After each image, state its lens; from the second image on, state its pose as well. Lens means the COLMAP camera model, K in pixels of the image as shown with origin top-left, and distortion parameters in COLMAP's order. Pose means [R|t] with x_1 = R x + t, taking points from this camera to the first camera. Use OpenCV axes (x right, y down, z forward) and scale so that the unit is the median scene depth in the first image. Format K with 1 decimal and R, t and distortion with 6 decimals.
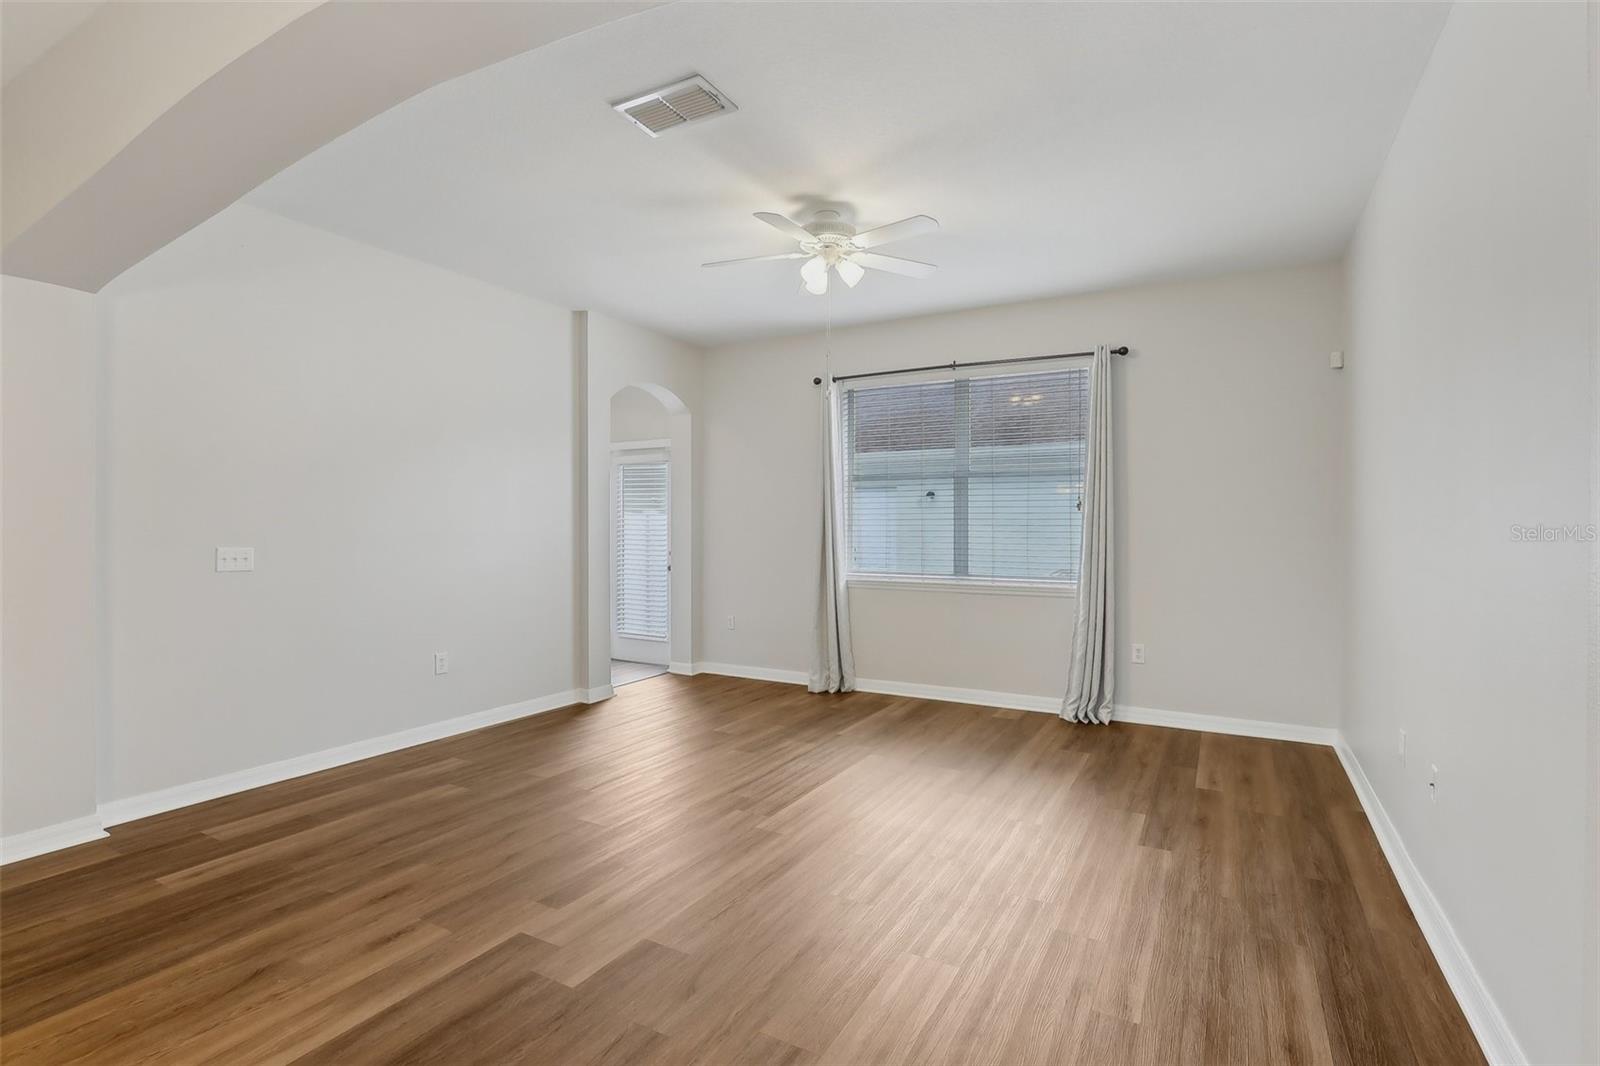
lens RADIAL K [[771.4, 0, 801.8], [0, 771.4, 532.8], [0, 0, 1]] dist [0.003209, 0.000133]
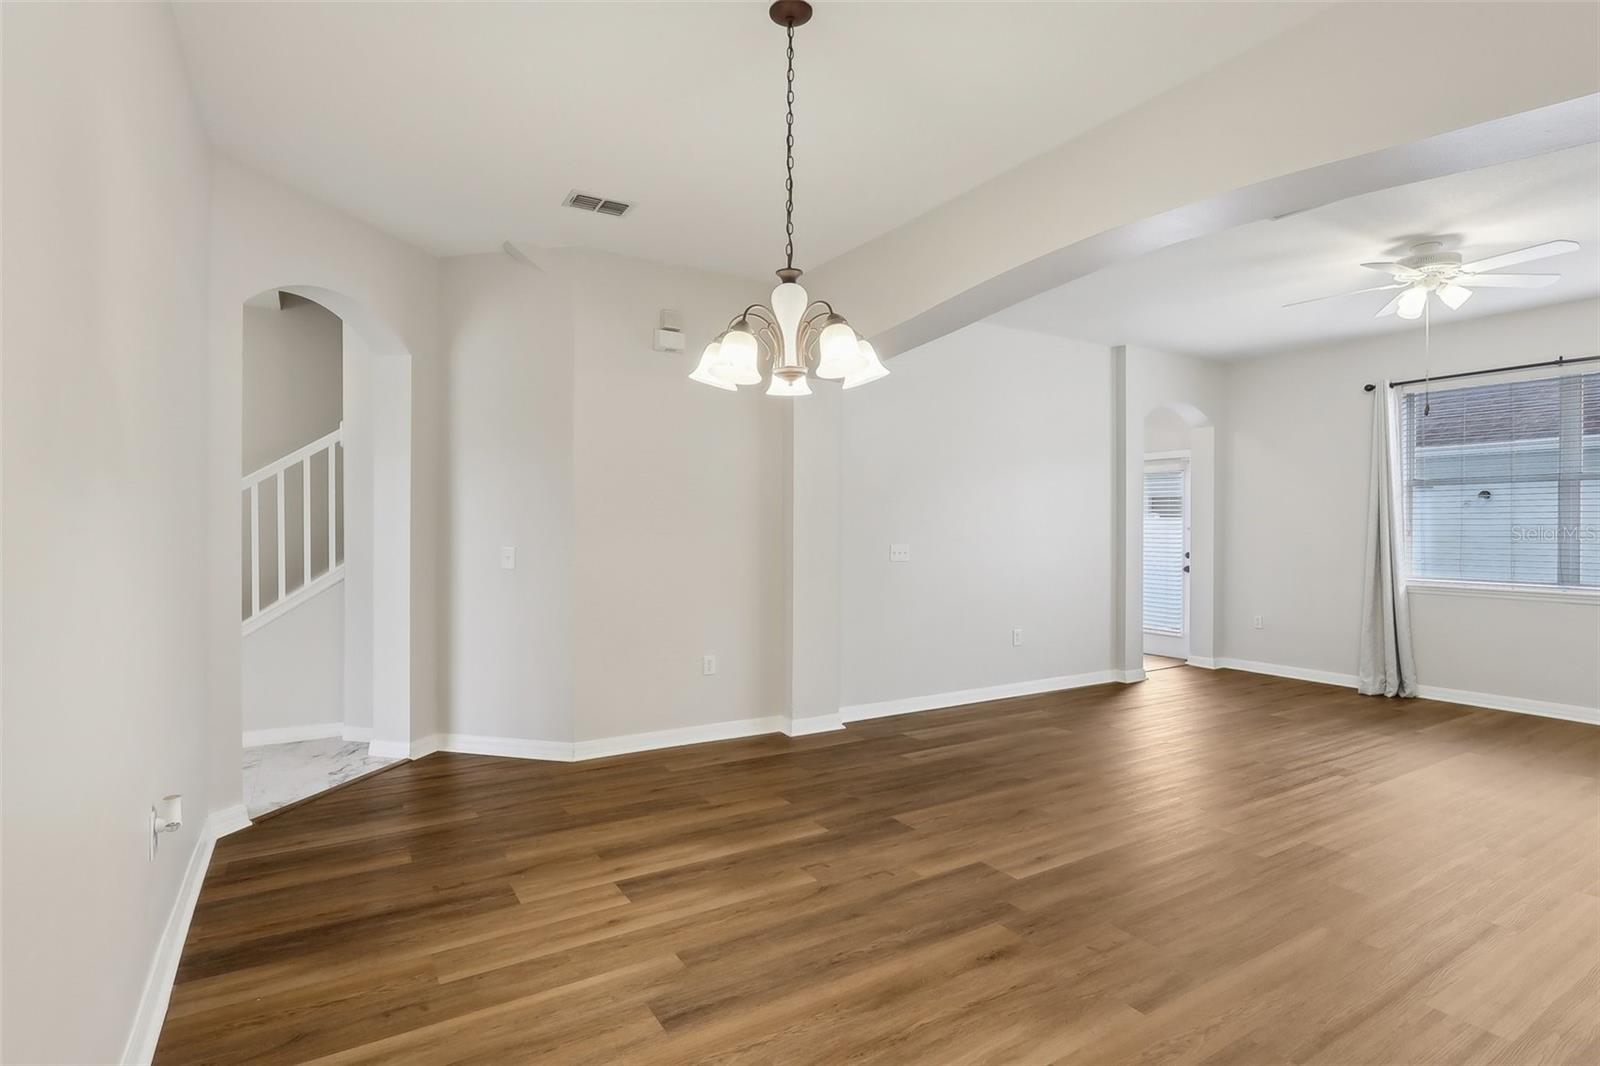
lens RADIAL K [[771.4, 0, 794.7], [0, 771.4, 530.7], [0, 0, 1]] dist [0.003209, 0.000133]
pose [[0.868837, 0.003000, -0.495089, -0.137308], [-0.005668, 0.999976, -0.003888, -0.000887], [0.495065, 0.006184, 0.868834, -0.264809]]
